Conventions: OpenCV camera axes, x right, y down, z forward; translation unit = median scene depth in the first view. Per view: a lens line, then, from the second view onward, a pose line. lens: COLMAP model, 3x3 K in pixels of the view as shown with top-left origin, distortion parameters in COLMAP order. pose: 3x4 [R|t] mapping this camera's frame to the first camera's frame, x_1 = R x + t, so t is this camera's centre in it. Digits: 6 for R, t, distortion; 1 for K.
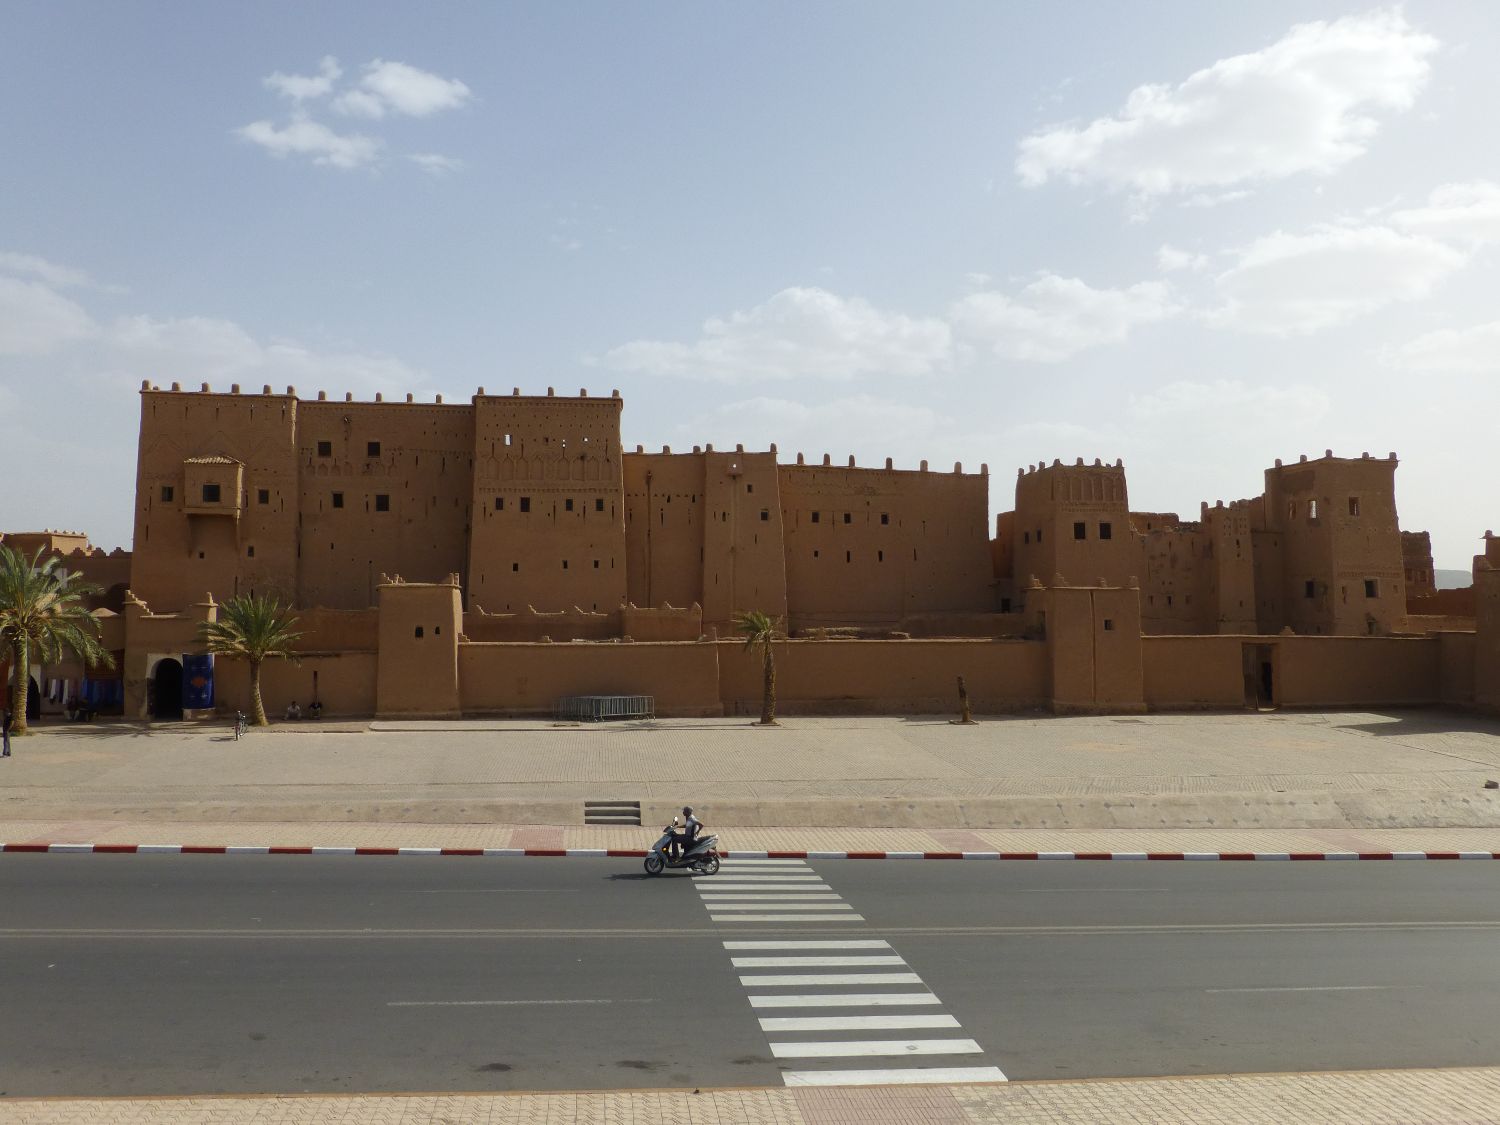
lens RADIAL K [[1177.3, 0, 749.0], [0, 1177.3, 565.9], [0, 0, 1]] dist [-0.025859, 0.004922]
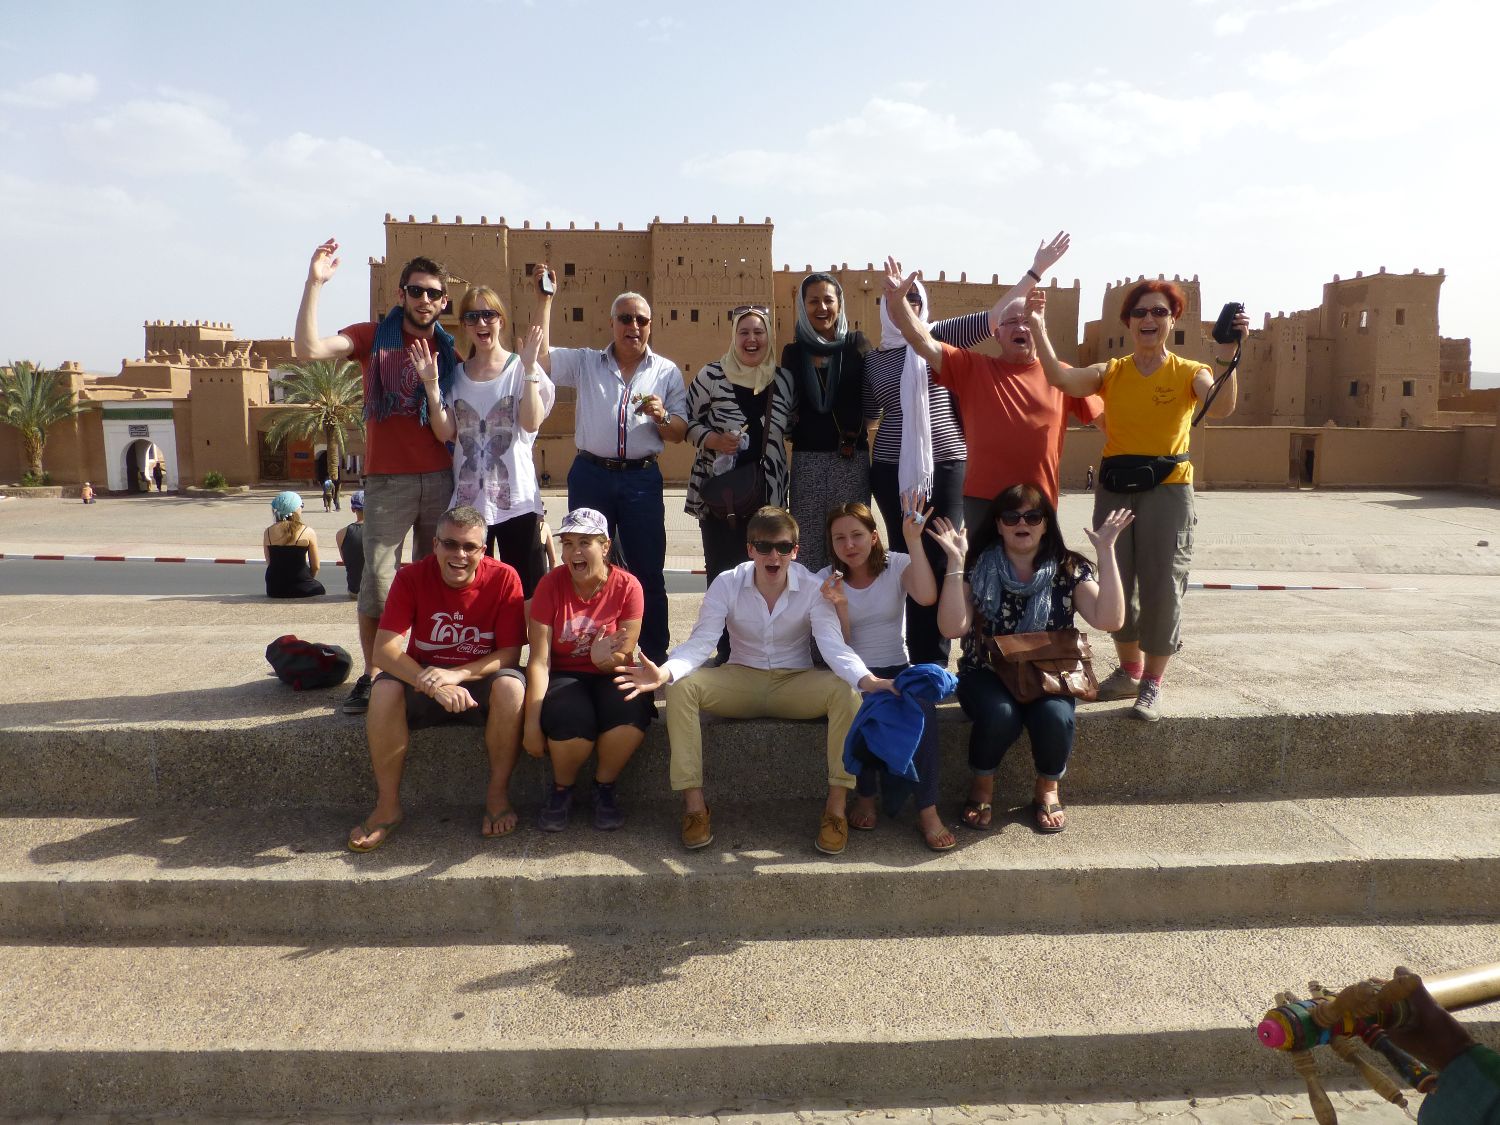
lens RADIAL K [[1064.1, 0, 751.1], [0, 1064.1, 561.9], [0, 0, 1]] dist [-0.026349, 0.011843]
pose [[0.997327, 0.013805, -0.071747, -0.048395], [-0.000665, 0.983663, 0.180021, 0.000742], [0.073060, -0.179492, 0.981043, -0.120562]]
